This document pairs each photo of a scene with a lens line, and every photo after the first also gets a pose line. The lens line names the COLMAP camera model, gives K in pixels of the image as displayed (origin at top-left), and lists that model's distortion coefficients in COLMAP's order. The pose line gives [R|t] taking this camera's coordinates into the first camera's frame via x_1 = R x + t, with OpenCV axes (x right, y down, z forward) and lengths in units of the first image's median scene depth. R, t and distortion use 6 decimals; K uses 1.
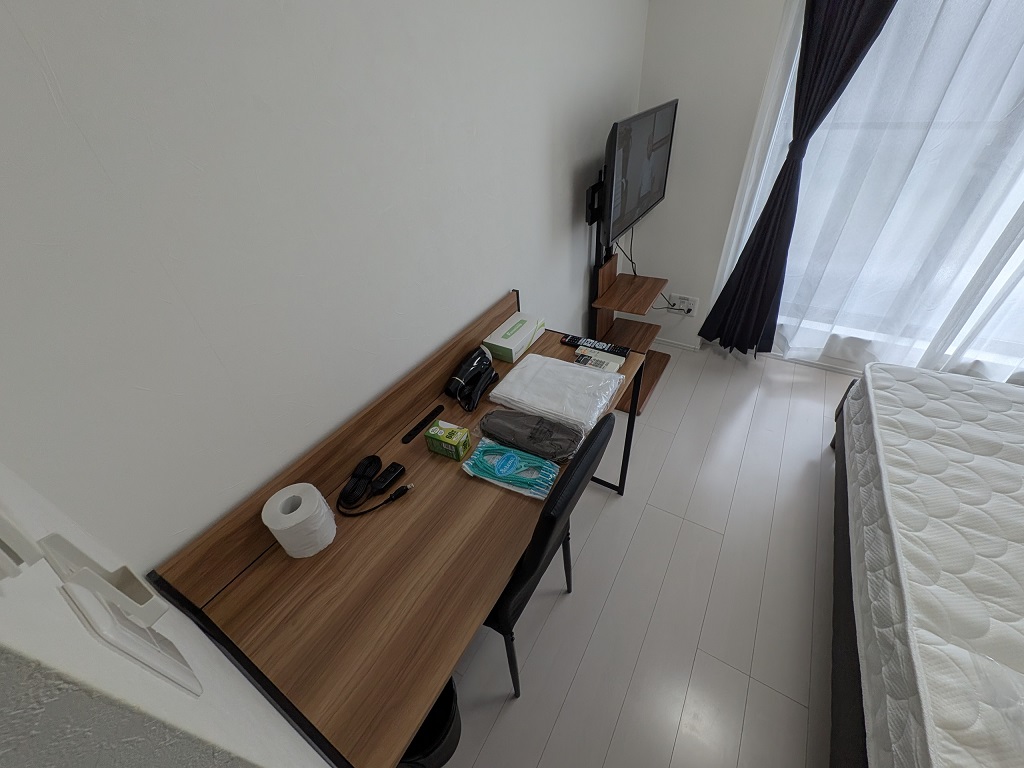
lens RADIAL K [[411.2, 0, 510.9], [0, 411.2, 381.2], [0, 0, 1]] dist [0.002526, 0.000571]
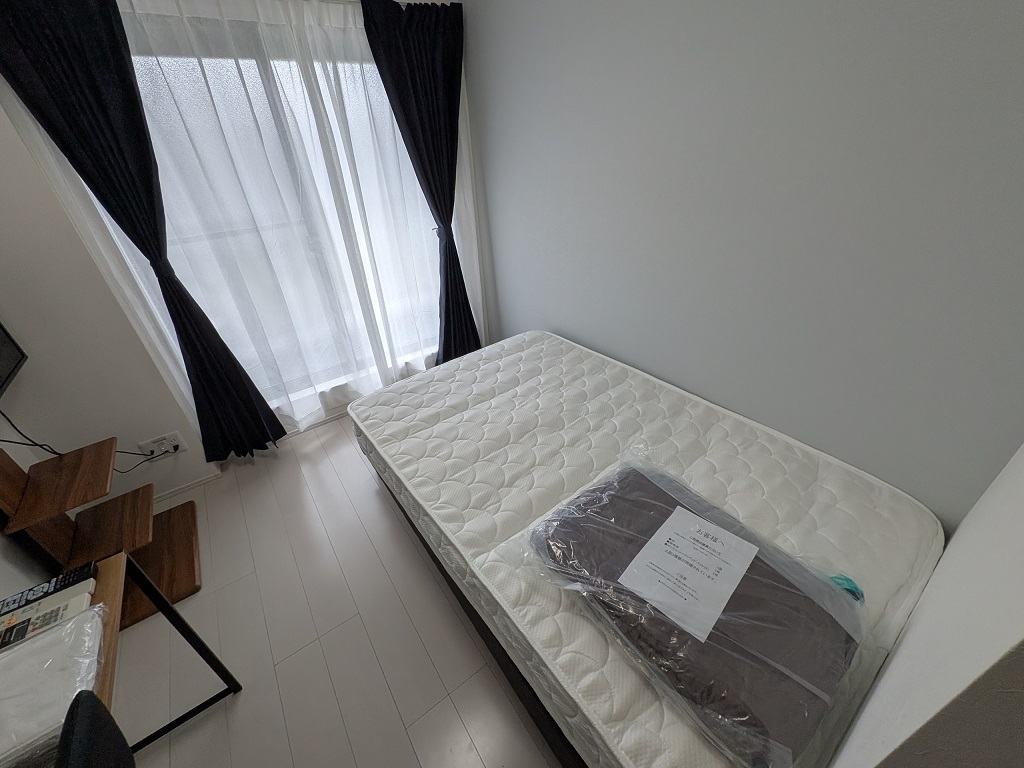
lens RADIAL K [[411.2, 0, 512.5], [0, 411.2, 384.7], [0, 0, 1]] dist [0.002526, 0.000571]
pose [[0.384044, -0.453420, 0.804314, 0.090840], [0.586259, 0.792732, 0.166964, -0.009721], [-0.713310, 0.407415, 0.570265, -0.050607]]
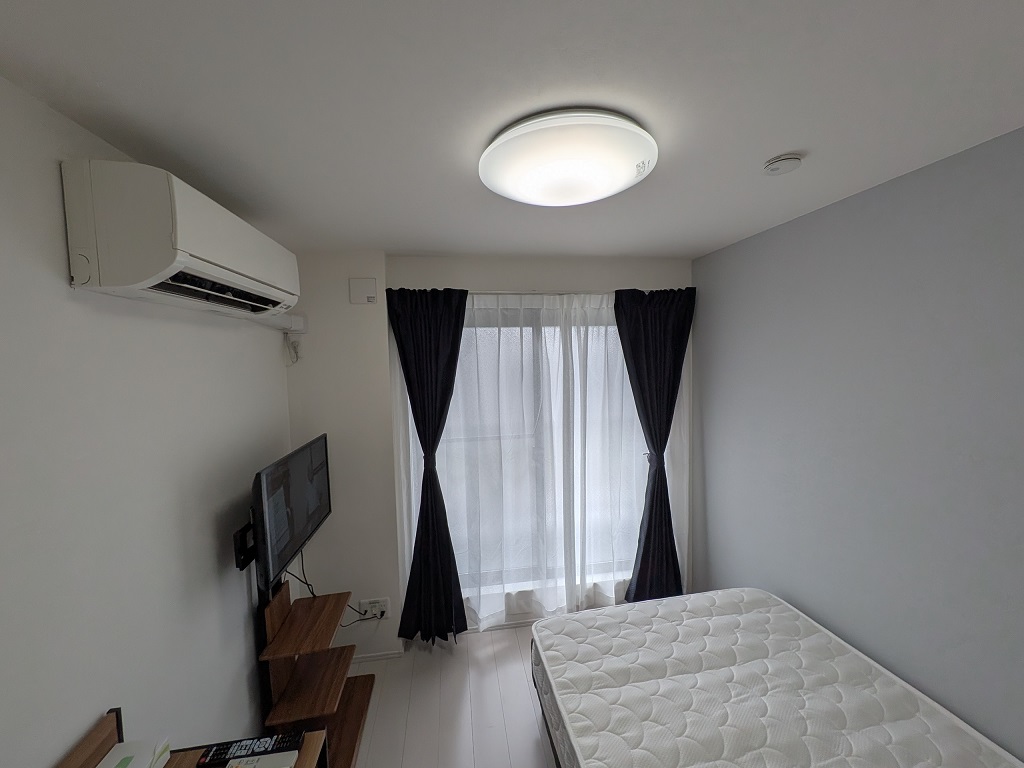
lens RADIAL K [[411.2, 0, 511.5], [0, 411.2, 380.2], [0, 0, 1]] dist [0.002526, 0.000571]
pose [[0.763017, 0.006563, 0.646345, 0.052446], [0.375365, 0.809562, -0.451343, -0.083079], [-0.526218, 0.586998, 0.615246, -0.075248]]
